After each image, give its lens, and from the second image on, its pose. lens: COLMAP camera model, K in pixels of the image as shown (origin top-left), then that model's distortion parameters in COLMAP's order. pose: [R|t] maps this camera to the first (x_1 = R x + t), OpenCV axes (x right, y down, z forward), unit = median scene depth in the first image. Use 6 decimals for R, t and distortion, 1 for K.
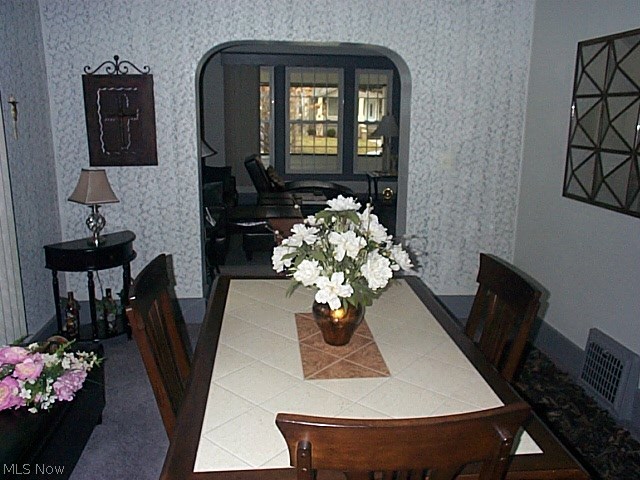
lens RADIAL K [[548.9, 0, 318.5], [0, 548.9, 224.4], [0, 0, 1]] dist [-0.136613, 0.213885]
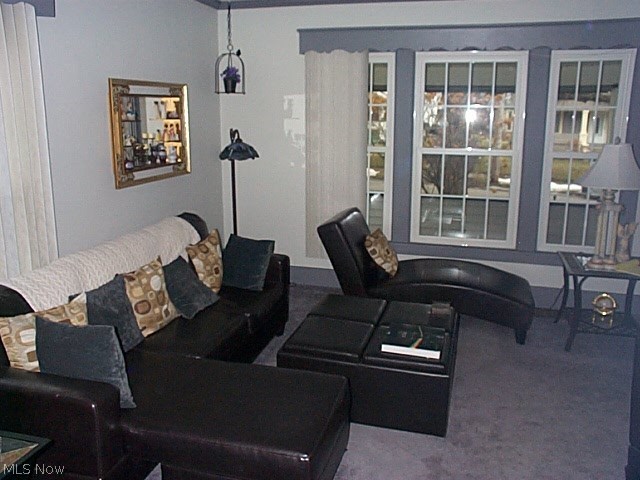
lens RADIAL K [[548.9, 0, 318.5], [0, 548.9, 224.4], [0, 0, 1]] dist [-0.136613, 0.213885]
pose [[0.923886, 0.067395, -0.376685, 0.146310], [-0.075268, 0.997144, -0.006203, -0.230765], [0.375192, 0.034083, 0.926320, 1.010585]]
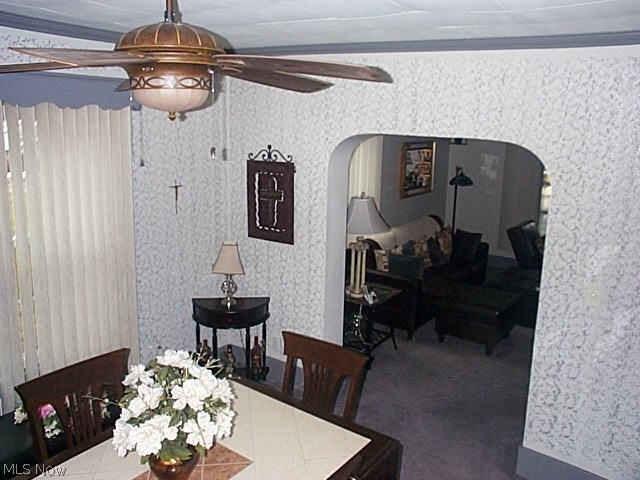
lens RADIAL K [[548.9, 0, 318.5], [0, 548.9, 224.4], [0, 0, 1]] dist [-0.136613, 0.213885]
pose [[0.748063, 0.132435, -0.650279, 0.453233], [-0.158463, 0.987187, 0.018759, -0.179905], [0.644431, 0.089012, 0.759464, 0.199180]]
